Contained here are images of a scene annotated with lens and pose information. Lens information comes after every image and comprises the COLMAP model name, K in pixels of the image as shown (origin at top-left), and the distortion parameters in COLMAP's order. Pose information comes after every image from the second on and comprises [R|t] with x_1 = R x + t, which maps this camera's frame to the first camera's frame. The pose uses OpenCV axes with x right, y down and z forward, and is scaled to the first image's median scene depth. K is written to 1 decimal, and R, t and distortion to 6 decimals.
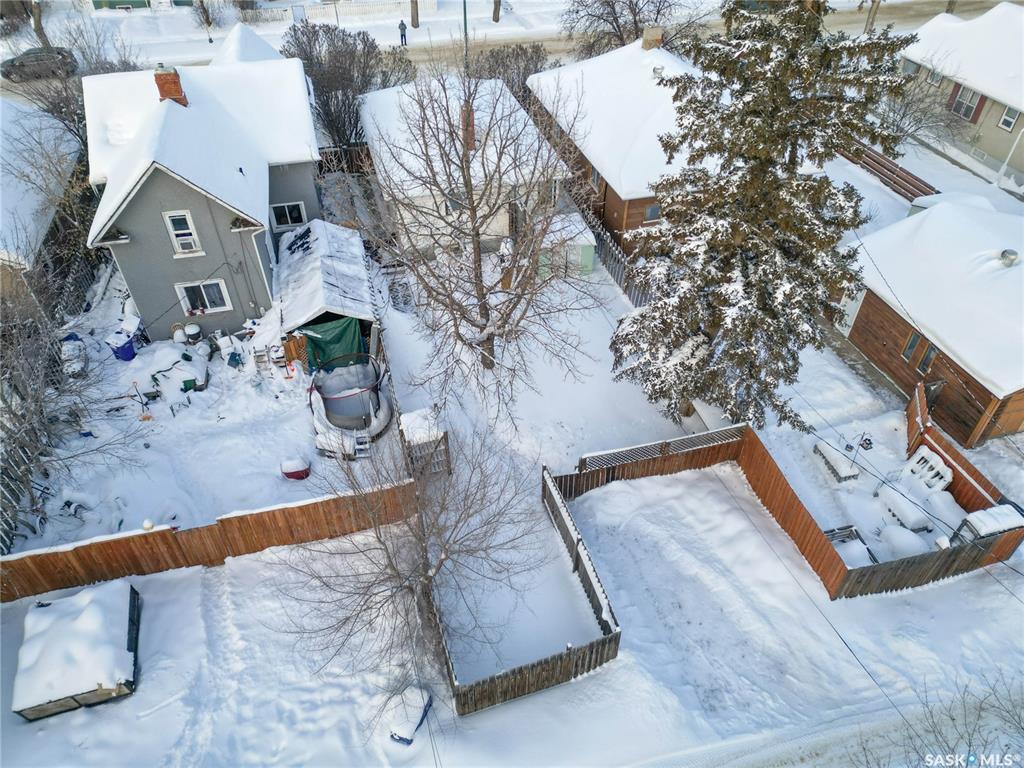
lens RADIAL K [[713.2, 0, 514.7], [0, 713.2, 383.1], [0, 0, 1]] dist [0.049891, -0.001575]
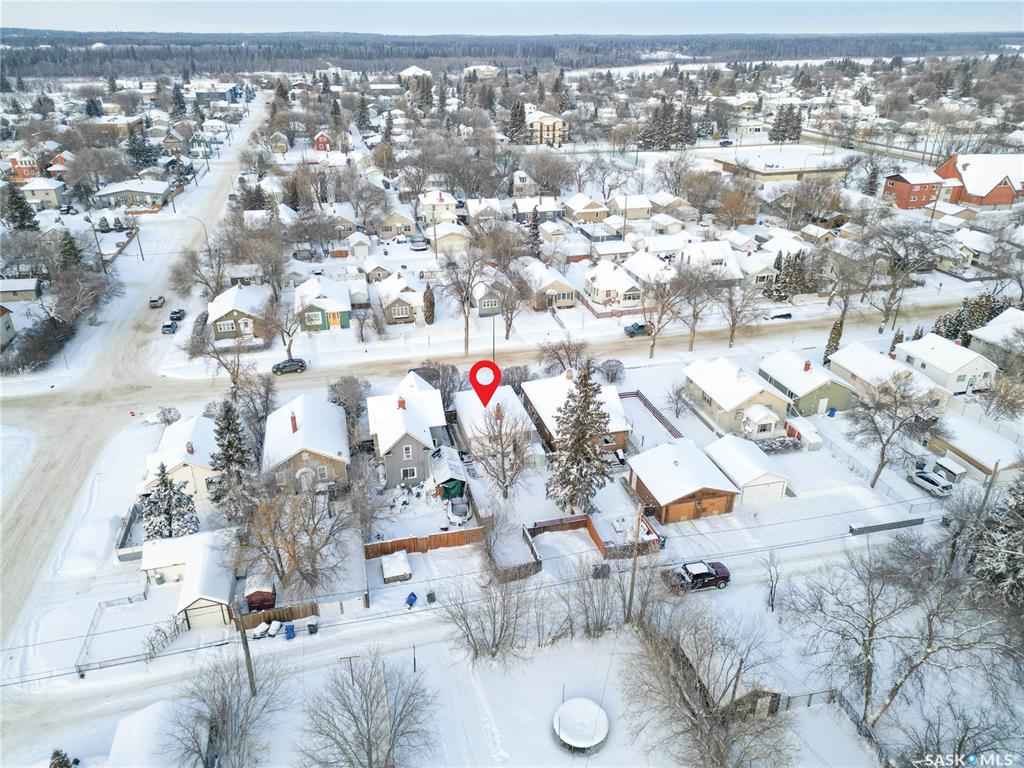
lens RADIAL K [[713.2, 0, 514.5], [0, 713.2, 379.6], [0, 0, 1]] dist [0.049891, -0.001575]
pose [[0.999965, 0.005429, -0.006389, 0.015801], [-0.006931, 0.964113, -0.265403, 0.290808], [0.004719, 0.265438, 0.964116, -1.957350]]
